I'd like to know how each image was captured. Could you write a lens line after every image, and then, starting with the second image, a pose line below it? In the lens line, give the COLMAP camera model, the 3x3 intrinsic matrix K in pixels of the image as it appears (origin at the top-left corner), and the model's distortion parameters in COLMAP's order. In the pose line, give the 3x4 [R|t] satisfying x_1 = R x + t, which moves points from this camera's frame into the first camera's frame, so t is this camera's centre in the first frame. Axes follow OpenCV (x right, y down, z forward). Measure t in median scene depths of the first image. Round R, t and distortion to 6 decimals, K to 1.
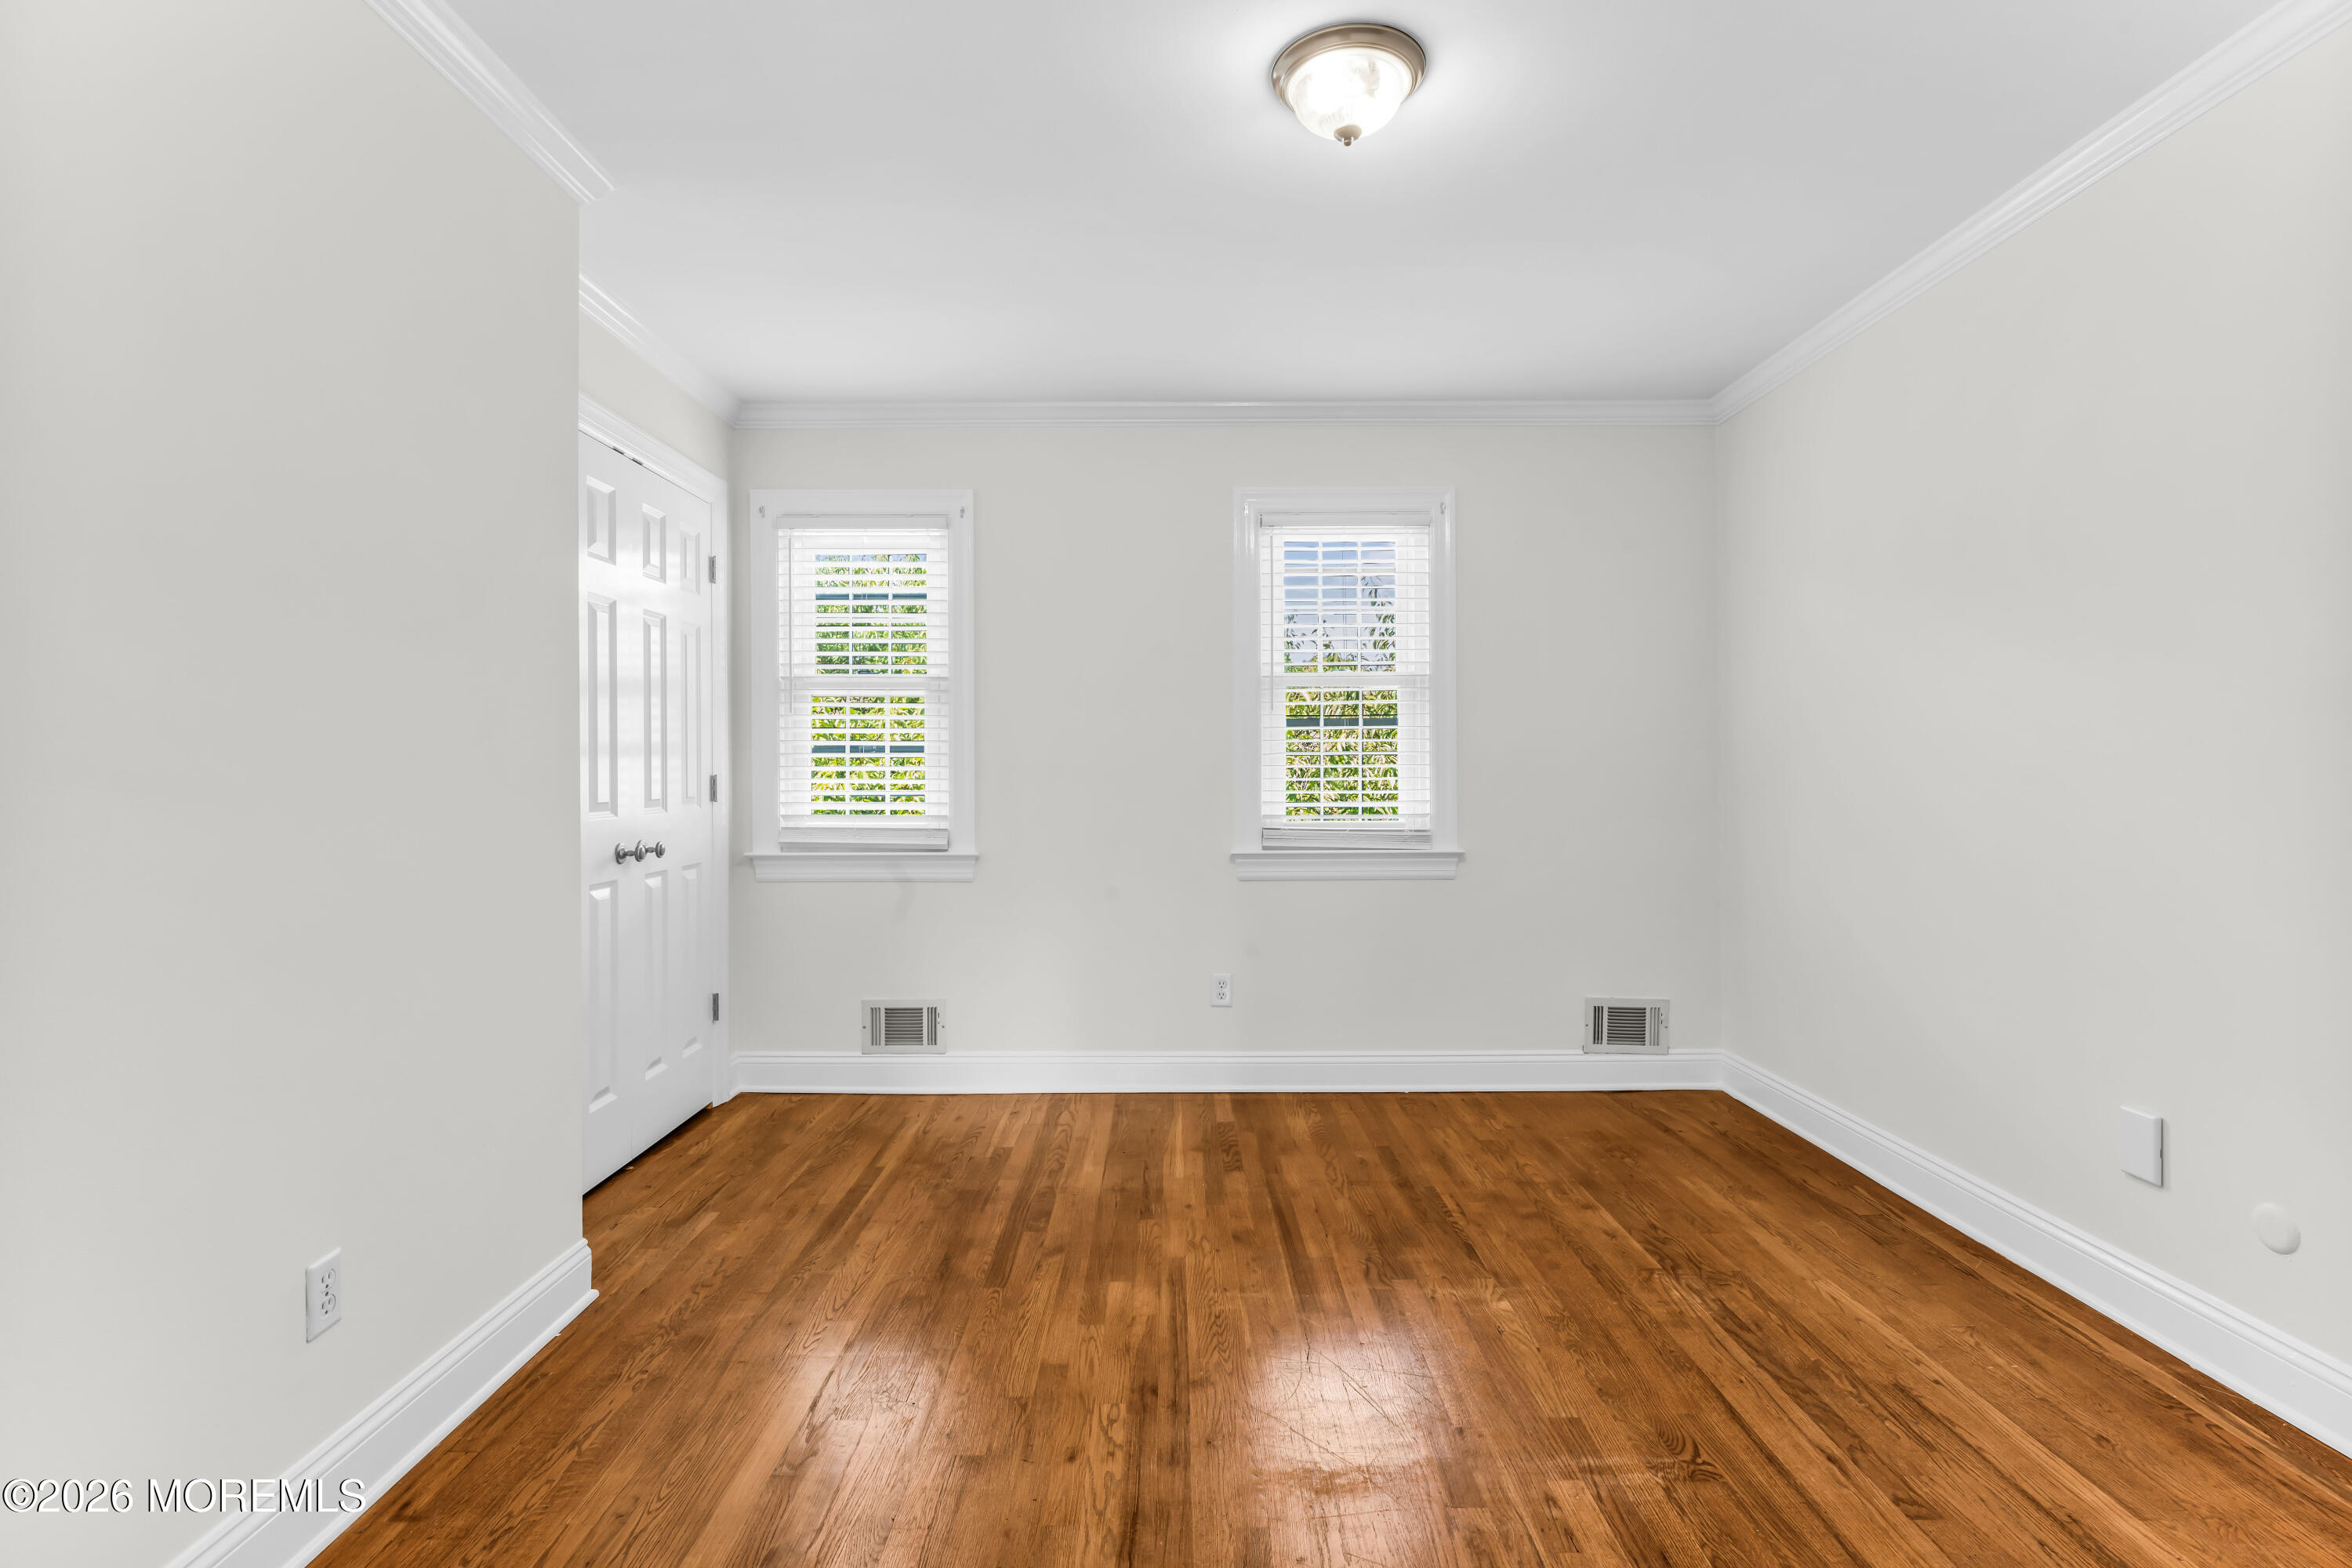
lens RADIAL K [[1068.4, 0, 1176.5], [0, 1068.4, 778.9], [0, 0, 1]] dist [-0.000649, 0.000093]
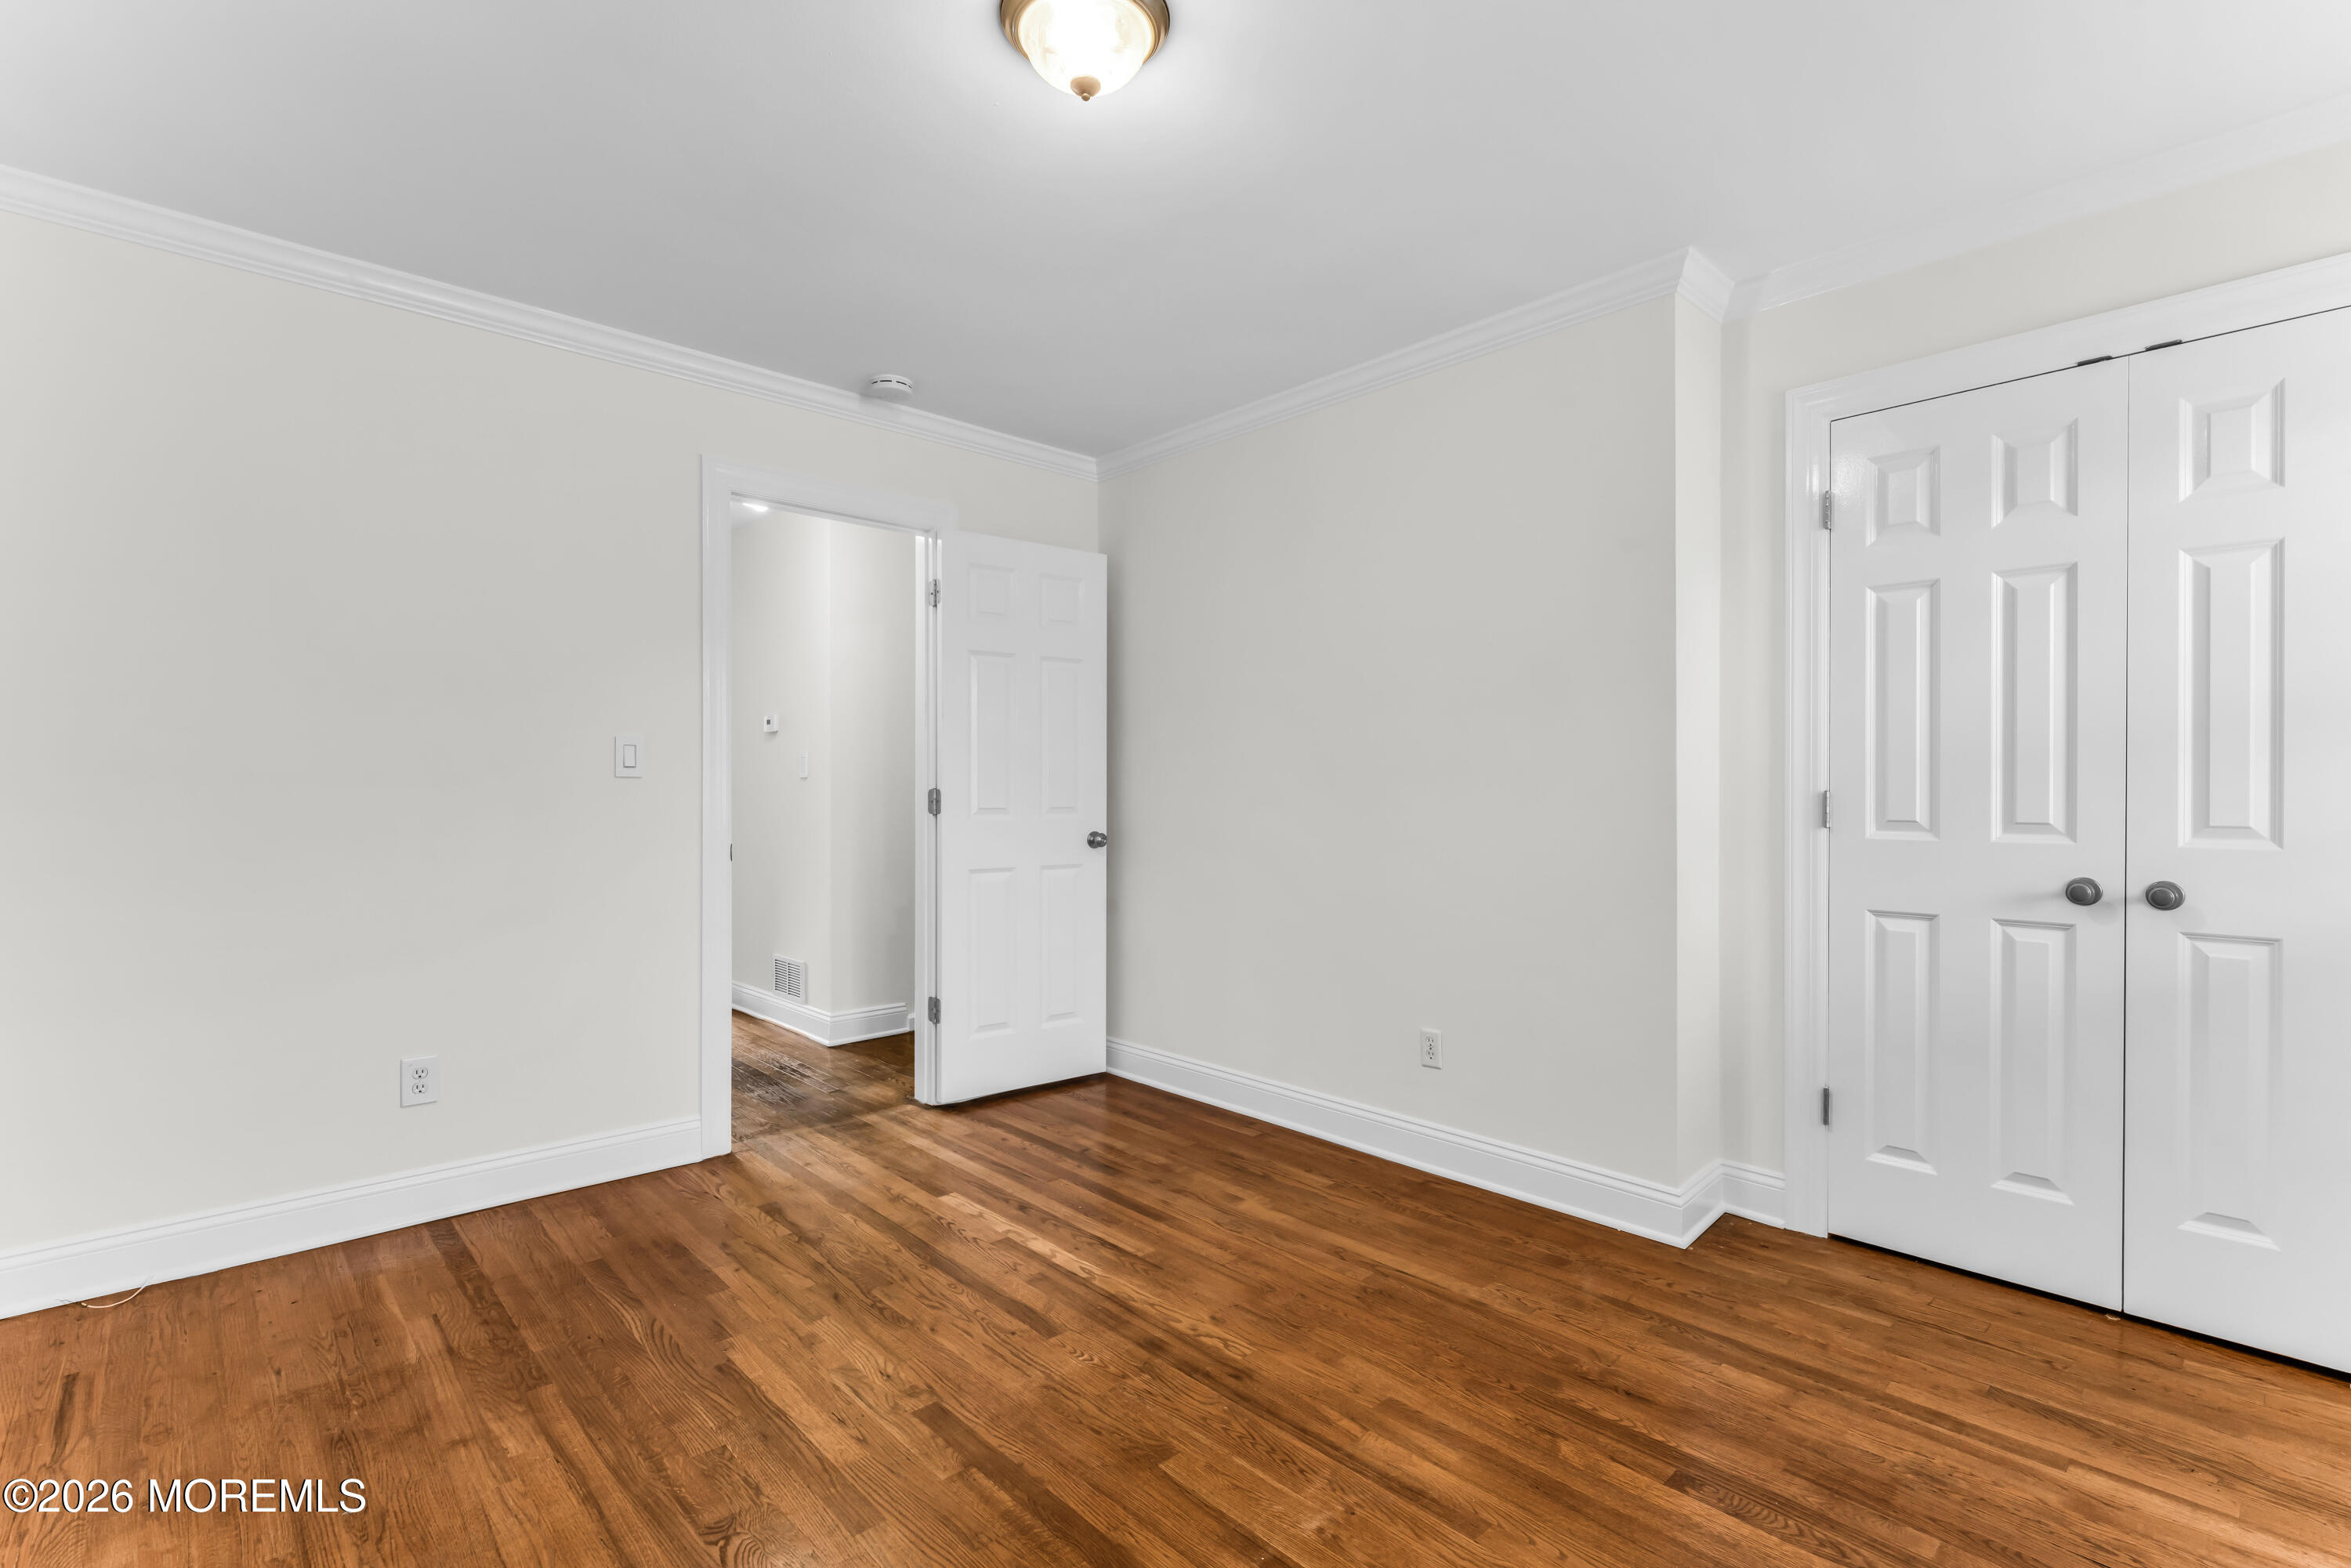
lens RADIAL K [[1067.9, 0, 1175.0], [0, 1067.9, 783.9], [0, 0, 1]] dist [-0.000649, 0.000093]
pose [[-0.720372, 0.003168, -0.693581, 0.697545], [-0.002419, 0.999972, 0.007080, -0.015674], [0.693584, 0.006778, -0.720344, 1.593961]]
